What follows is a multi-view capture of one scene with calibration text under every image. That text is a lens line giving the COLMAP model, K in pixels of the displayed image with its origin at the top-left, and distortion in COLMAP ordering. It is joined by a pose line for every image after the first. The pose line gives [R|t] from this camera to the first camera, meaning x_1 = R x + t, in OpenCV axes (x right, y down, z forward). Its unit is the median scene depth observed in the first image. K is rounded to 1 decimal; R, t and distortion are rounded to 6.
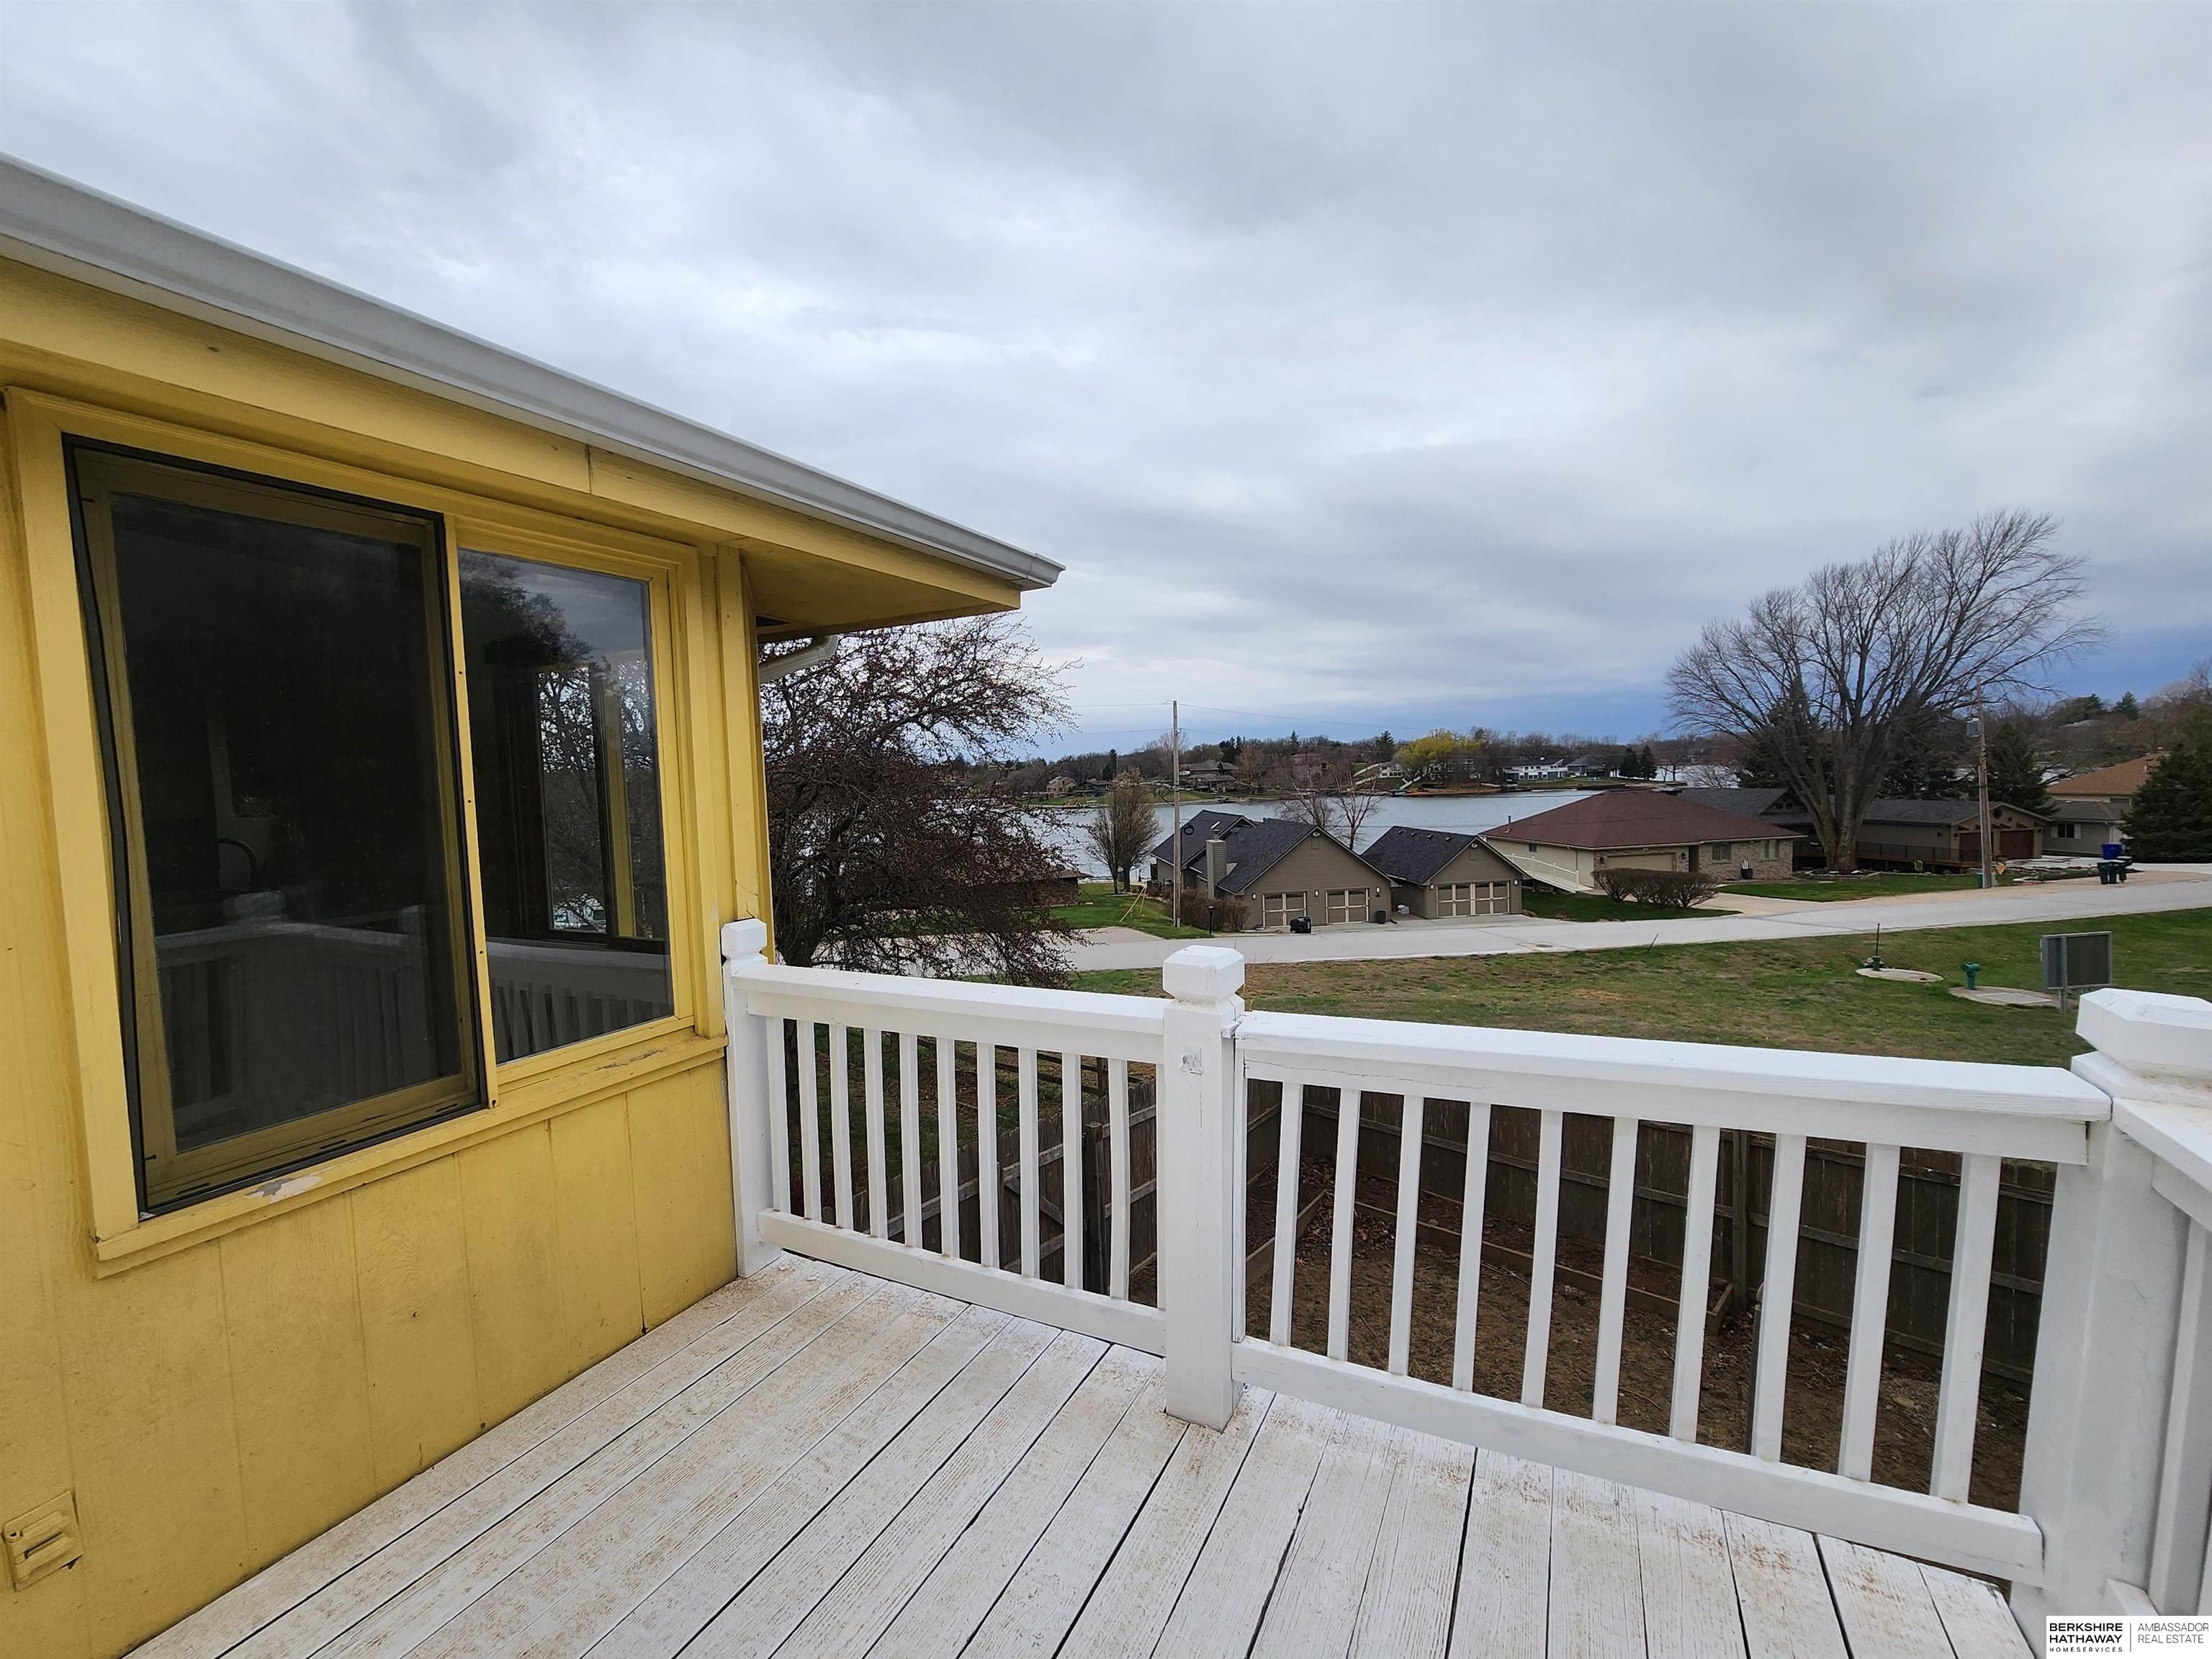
lens RADIAL K [[905.2, 0, 1099.8], [0, 905.2, 824.1], [0, 0, 1]] dist [-0.000834, 0.000164]
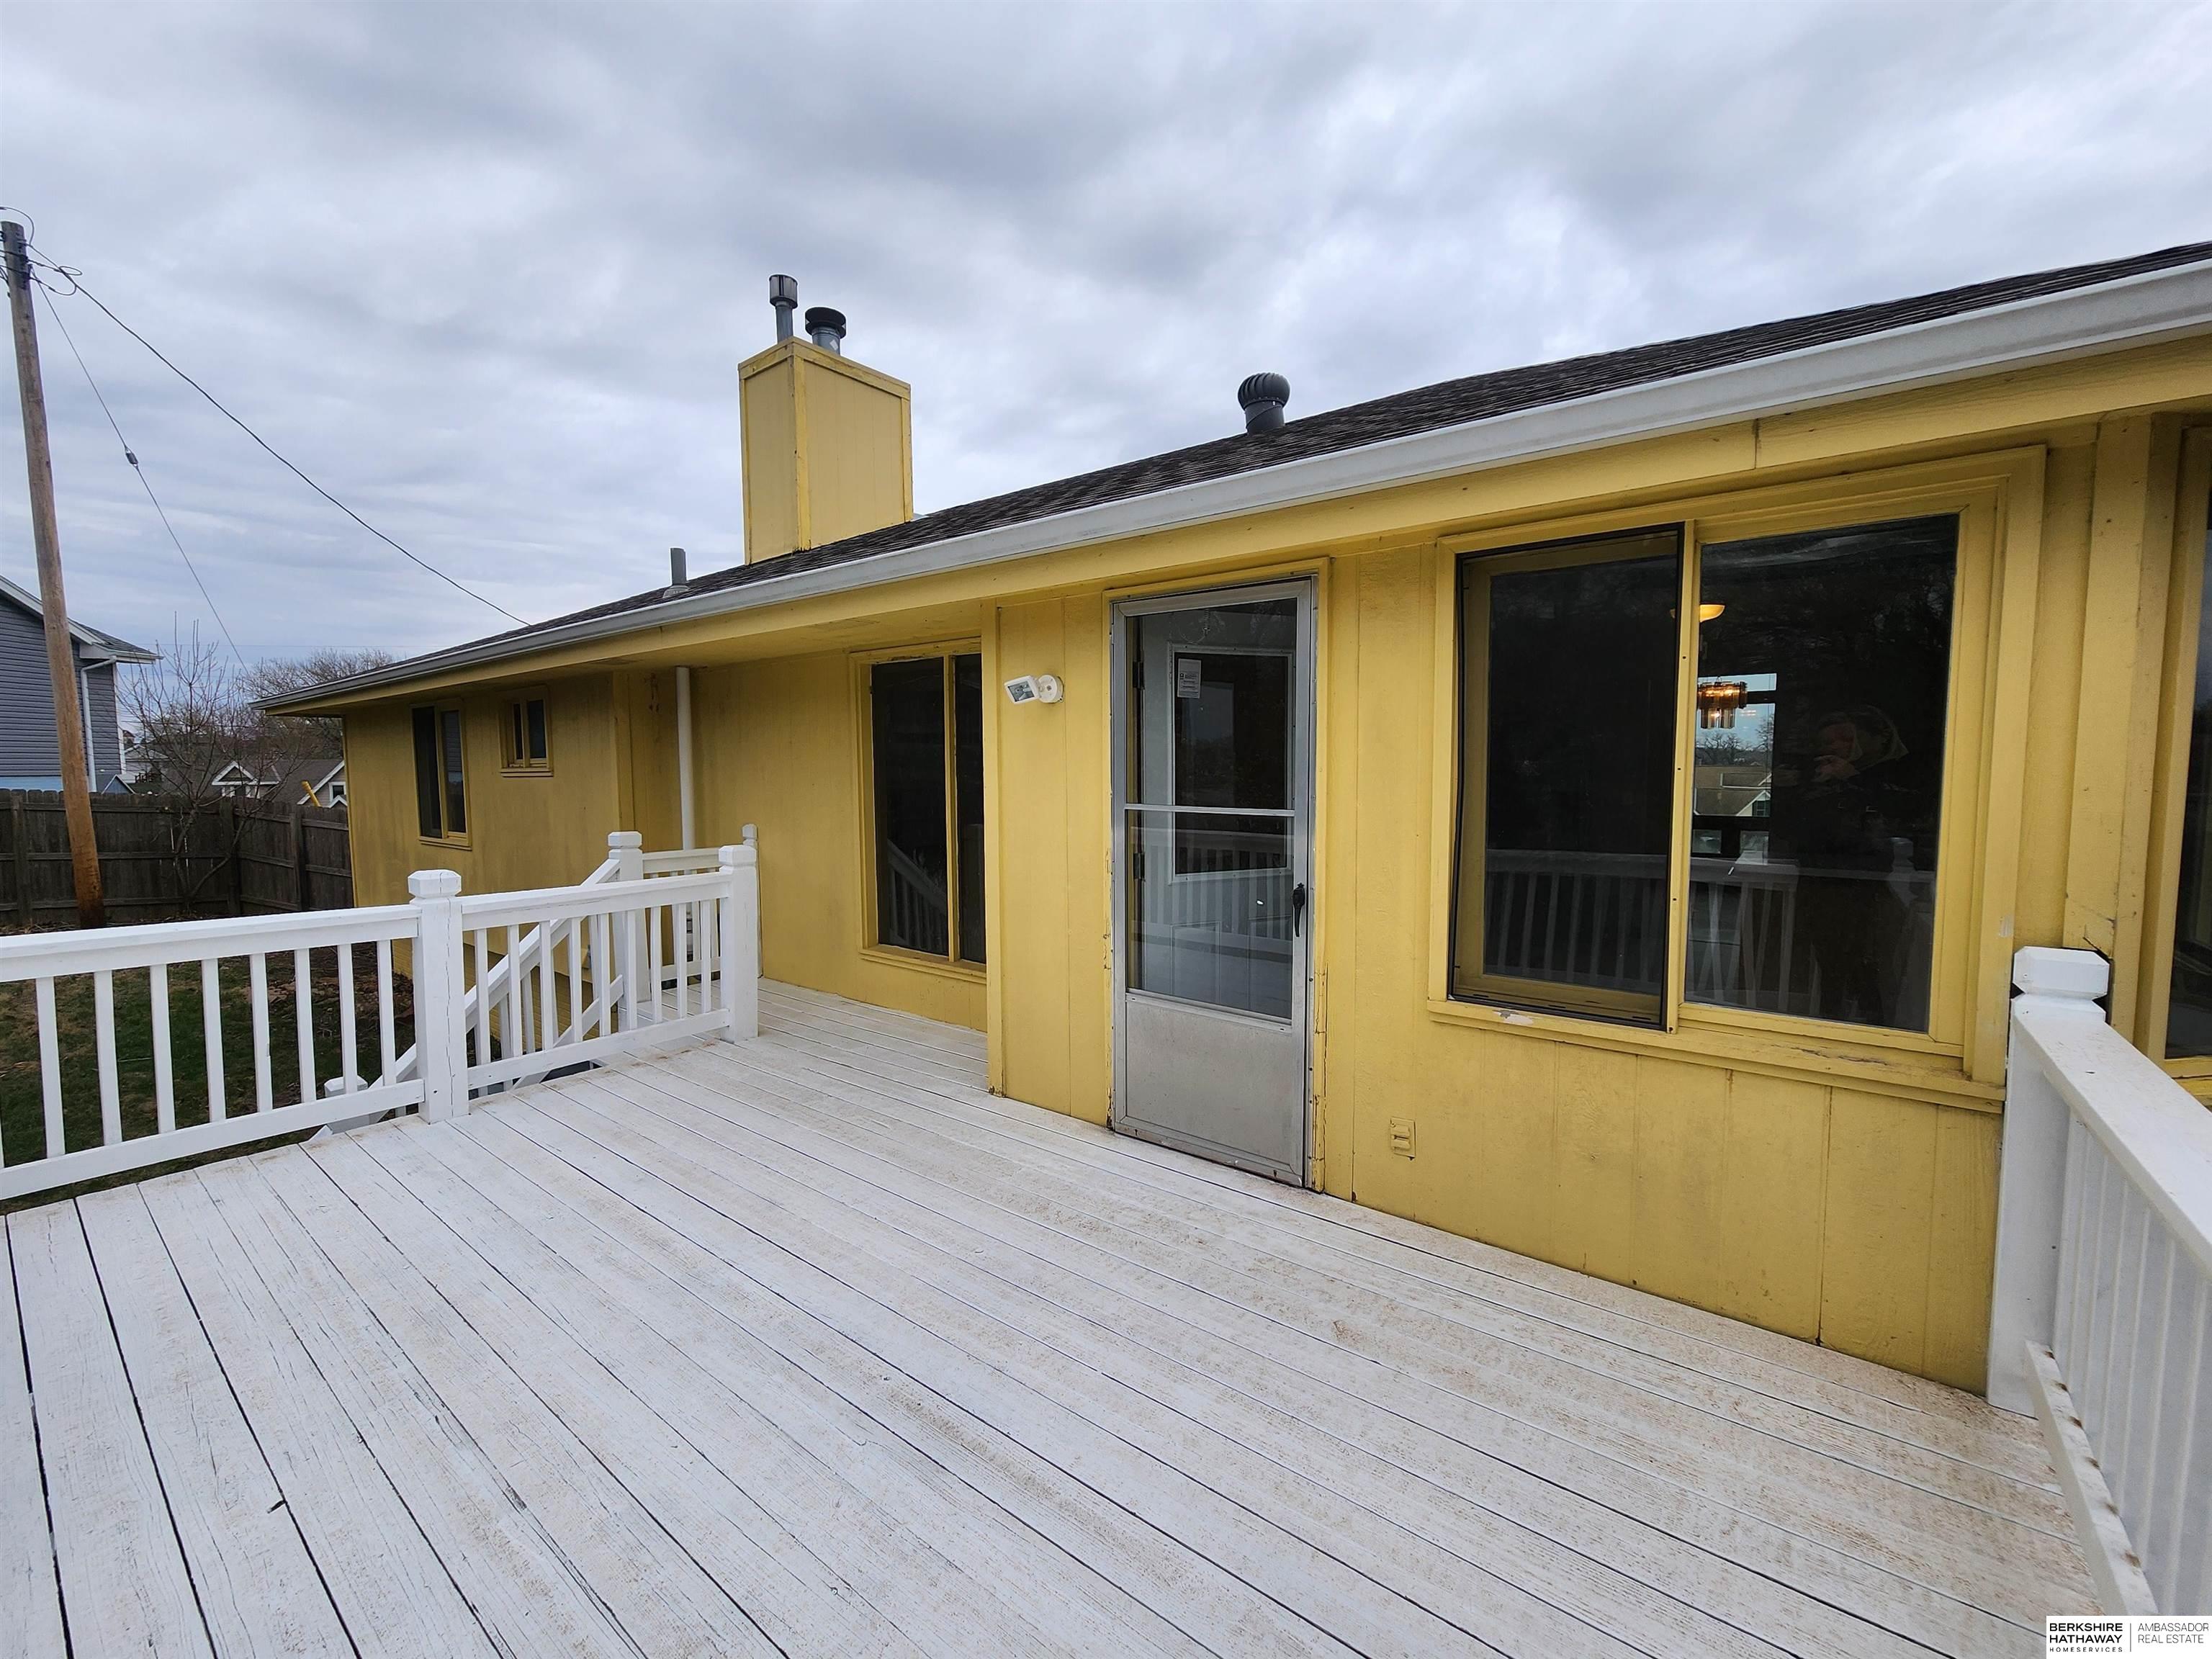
lens RADIAL K [[905.2, 0, 1105.3], [0, 905.2, 822.6], [0, 0, 1]] dist [-0.000834, 0.000164]
pose [[-0.173520, 0.107808, -0.978912, 0.572311], [-0.039581, 0.992424, 0.116313, -0.062733], [0.984035, 0.058929, -0.167938, 0.473763]]
